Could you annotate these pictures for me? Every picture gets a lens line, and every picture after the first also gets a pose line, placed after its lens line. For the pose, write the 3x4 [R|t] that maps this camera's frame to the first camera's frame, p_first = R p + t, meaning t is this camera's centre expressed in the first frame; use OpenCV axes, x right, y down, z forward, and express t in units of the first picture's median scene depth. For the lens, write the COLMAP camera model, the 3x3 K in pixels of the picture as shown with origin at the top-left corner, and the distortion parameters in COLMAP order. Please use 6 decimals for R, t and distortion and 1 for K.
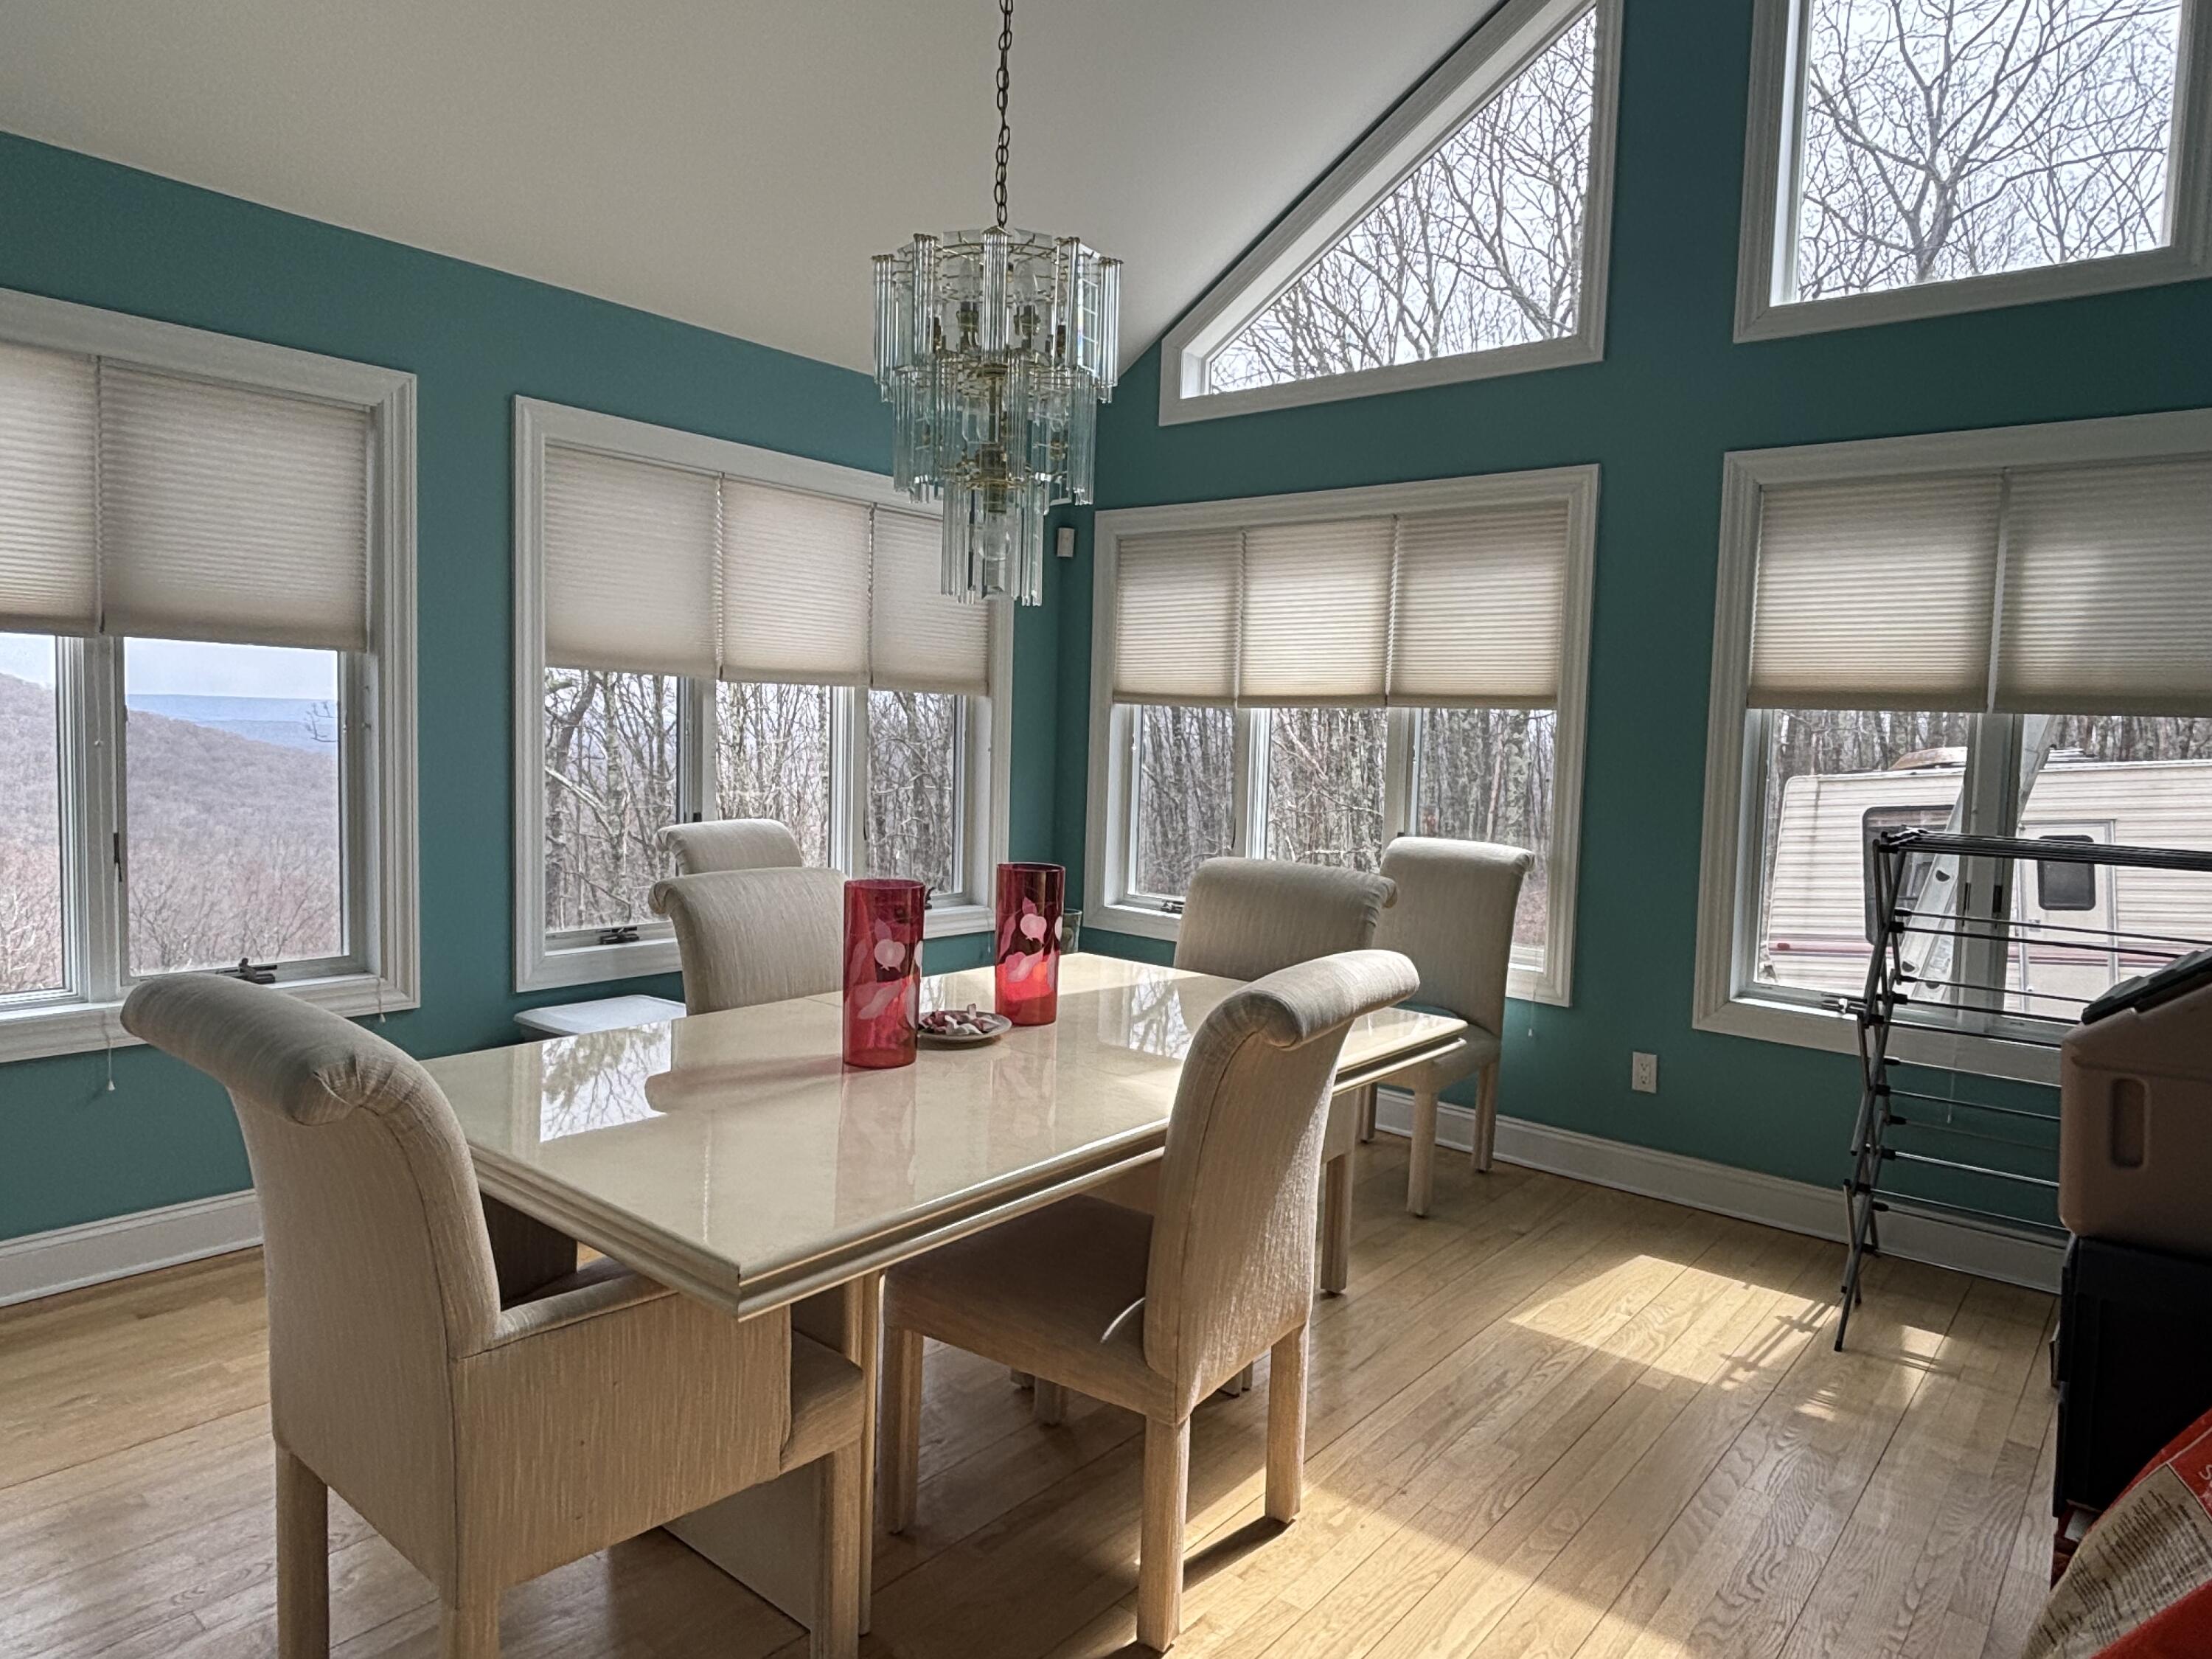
lens RADIAL K [[1362.8, 0, 1099.6], [0, 1362.8, 816.0], [0, 0, 1]] dist [0.052599, -0.069444]
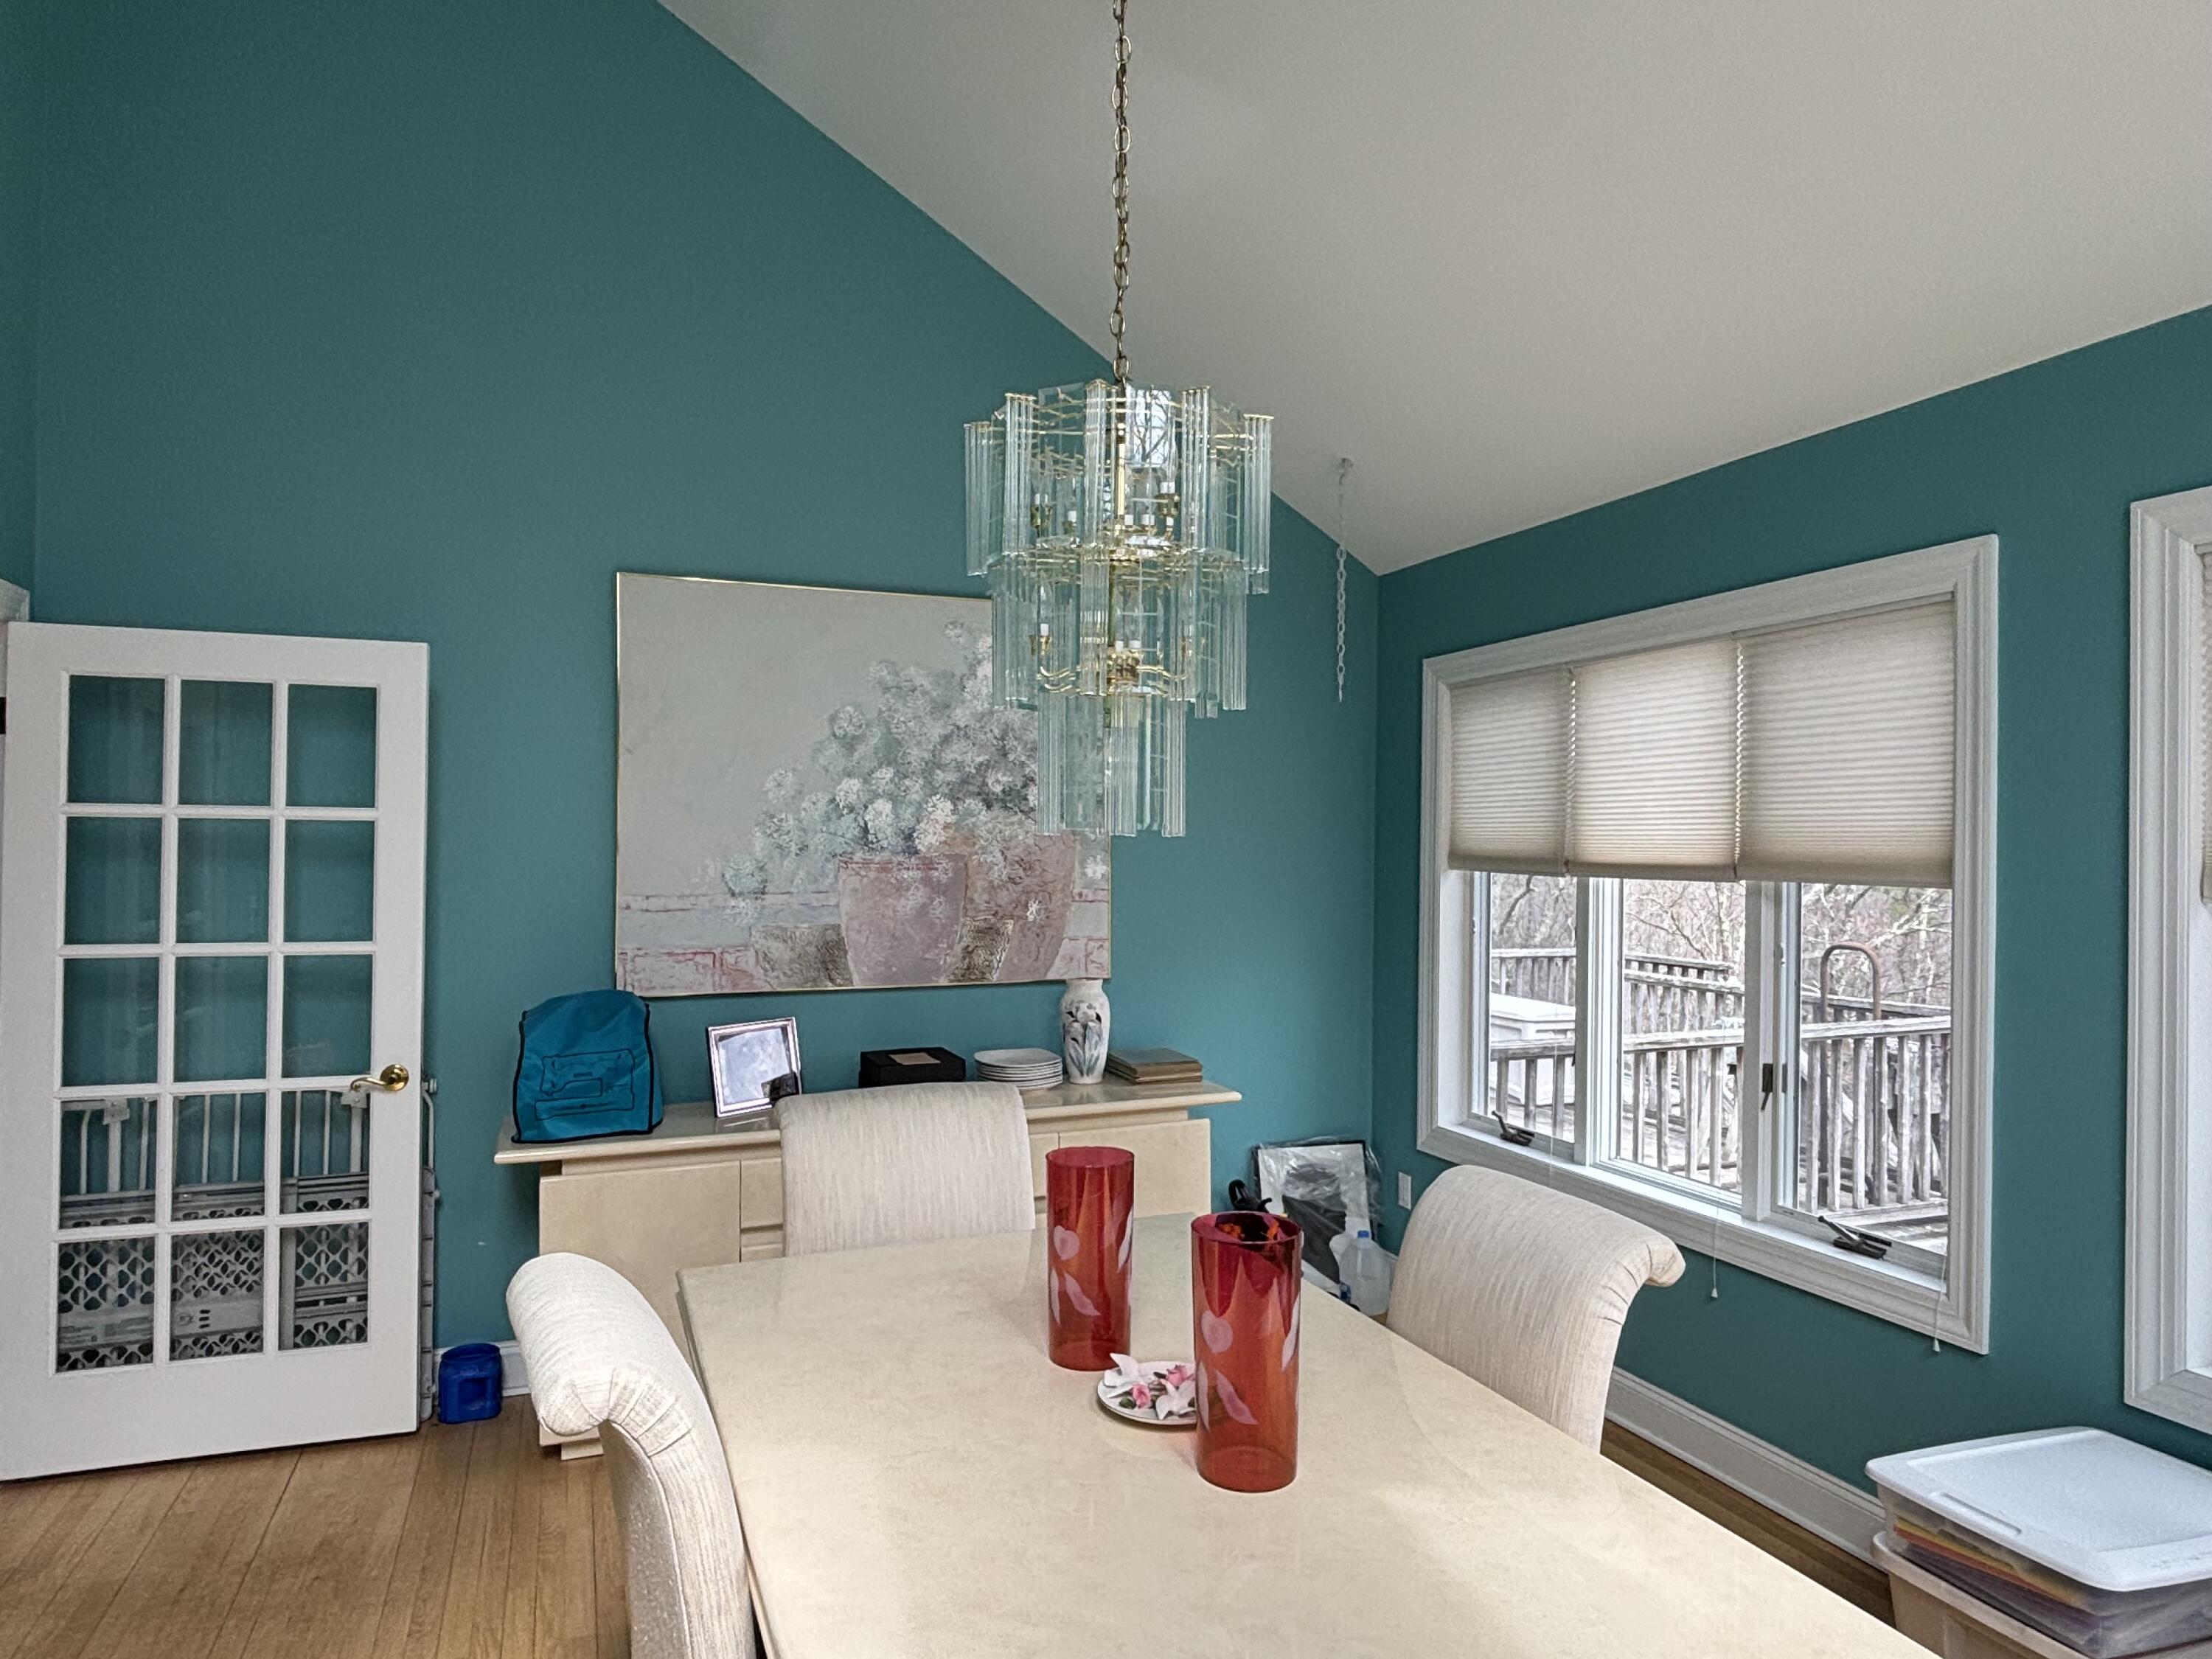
lens RADIAL K [[1362.8, 0, 1099.6], [0, 1362.8, 816.0], [0, 0, 1]] dist [0.052599, -0.069444]
pose [[-0.488771, -0.051424, -0.870895, 0.461109], [-0.078786, 0.996784, -0.014641, -0.118756], [0.868847, 0.061458, -0.491251, 1.033063]]
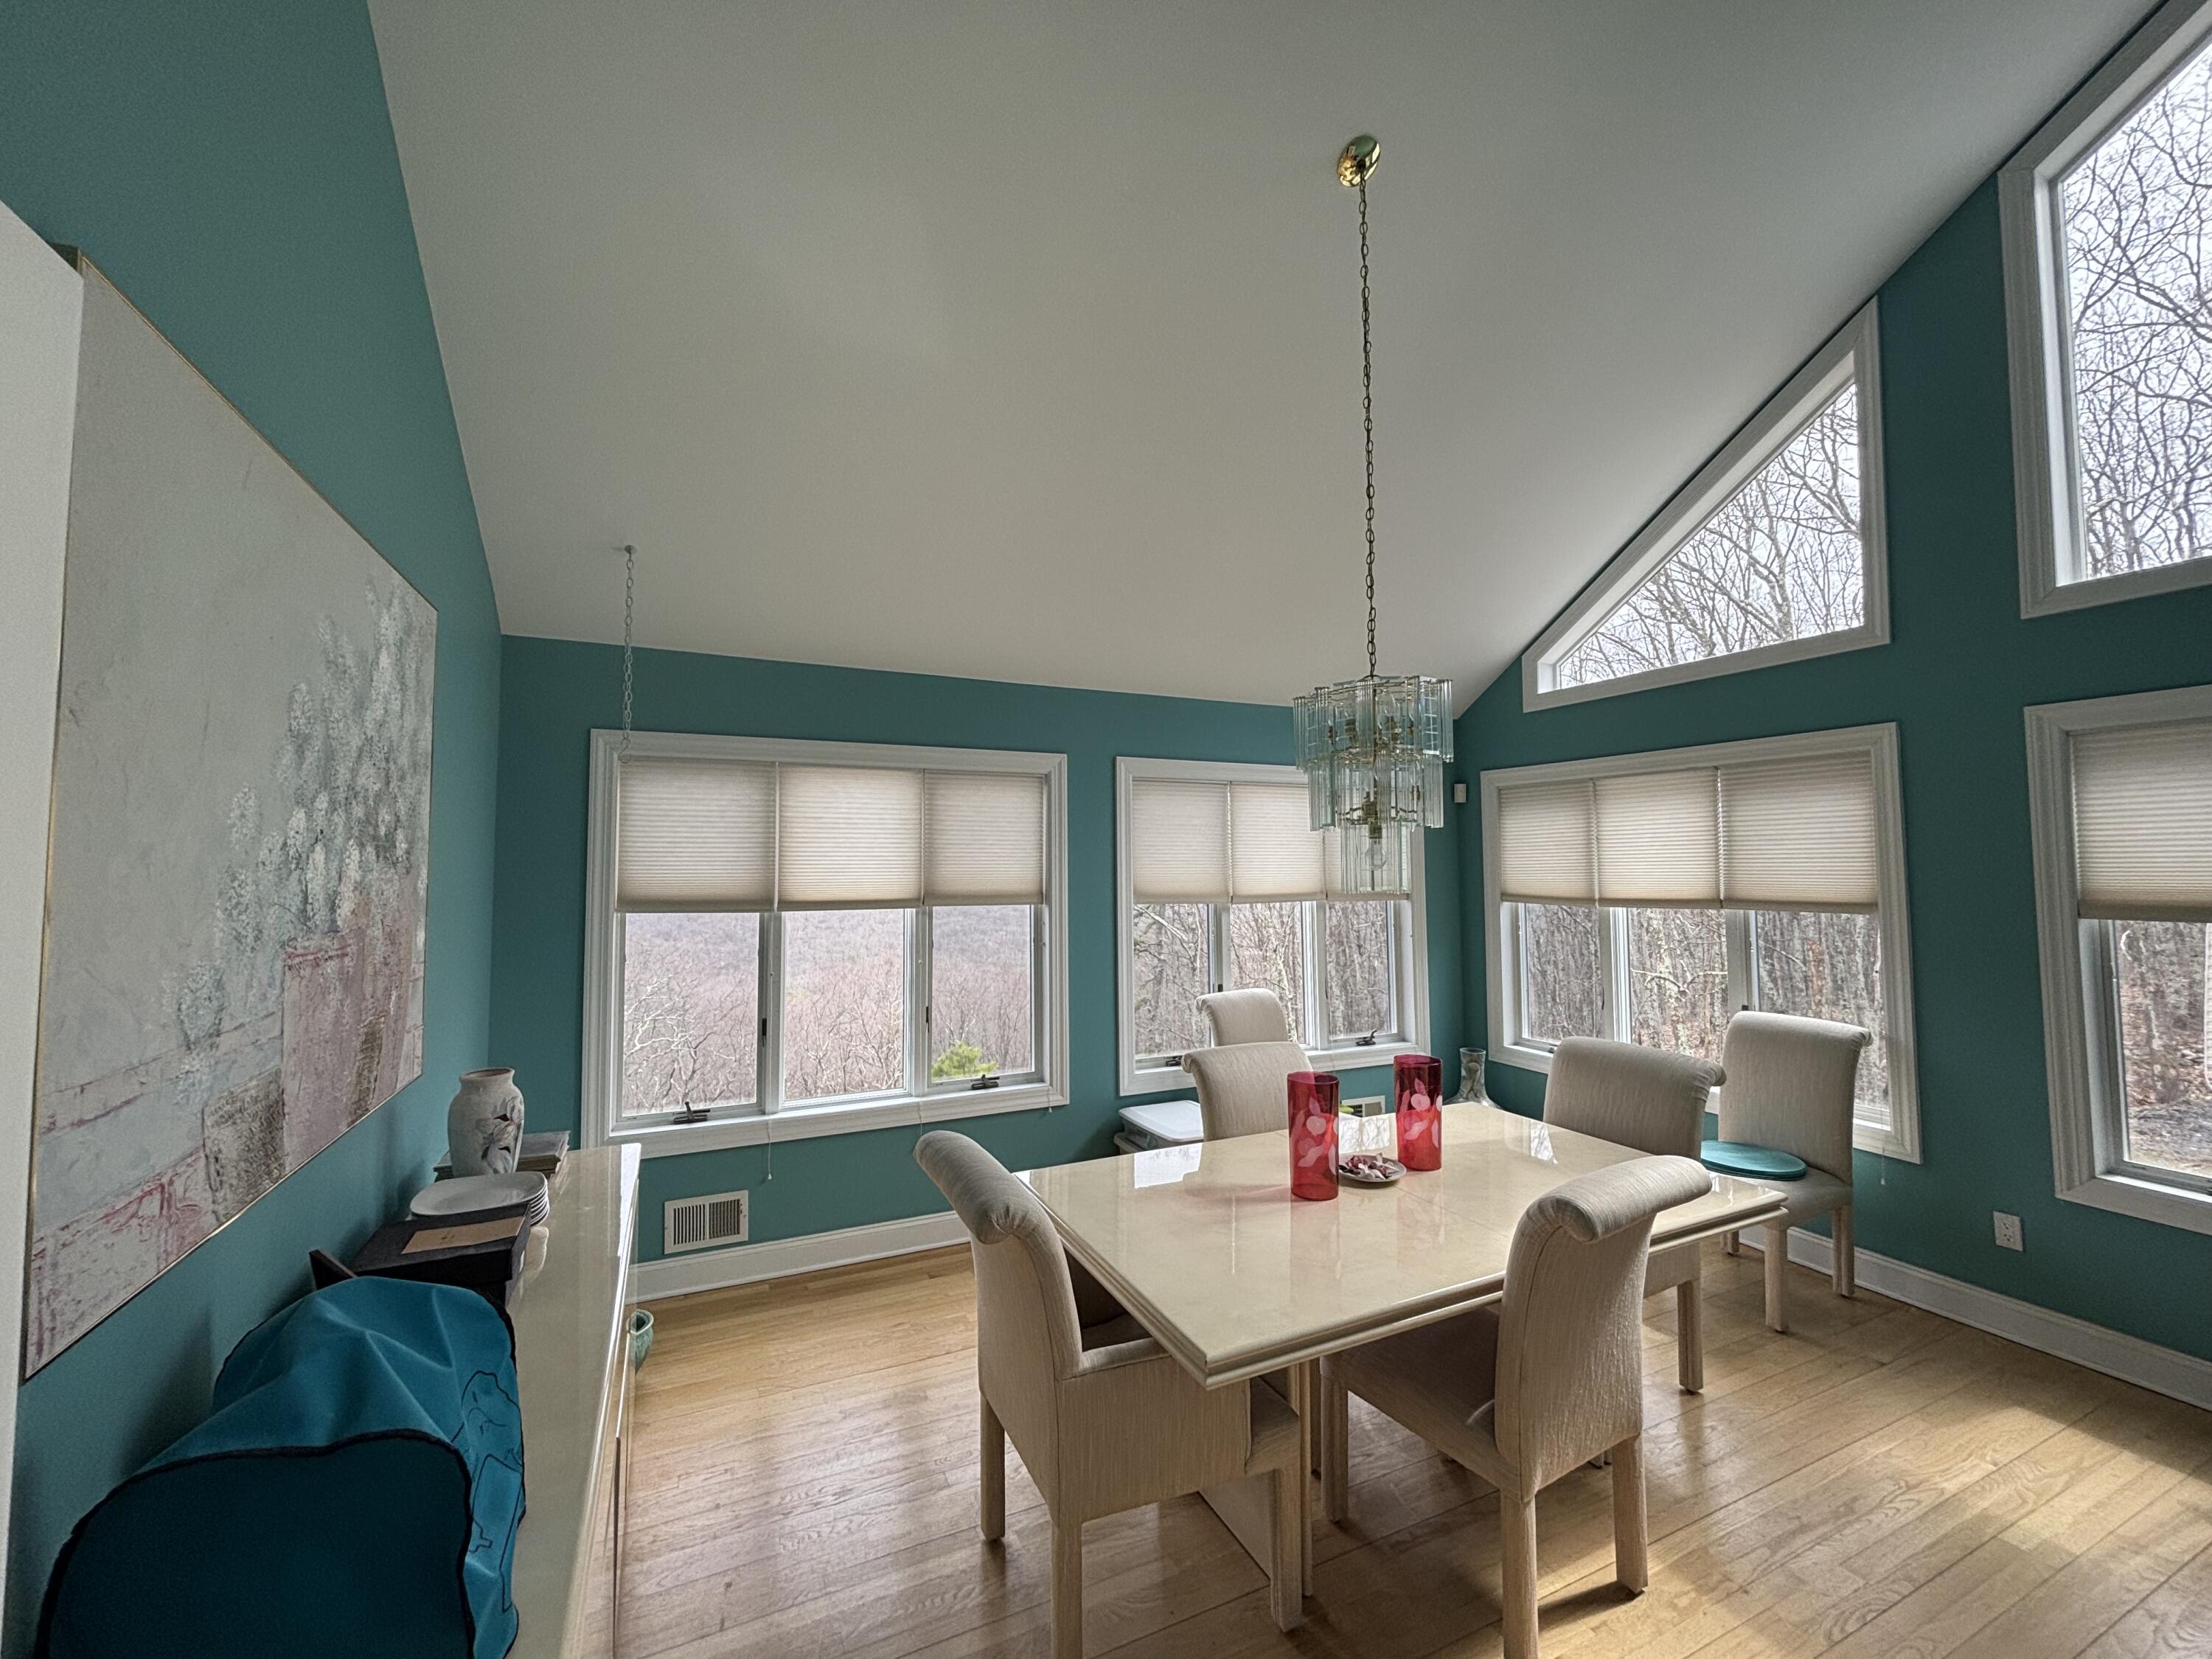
lens RADIAL K [[890.5, 0, 1108.5], [0, 890.5, 824.9], [0, 0, 1]] dist [0.002520, -0.000486]
pose [[0.905798, -0.057849, -0.419742, 0.056916], [0.006201, 0.992340, -0.123384, -0.083186], [0.423664, 0.109158, 0.899218, -0.048089]]
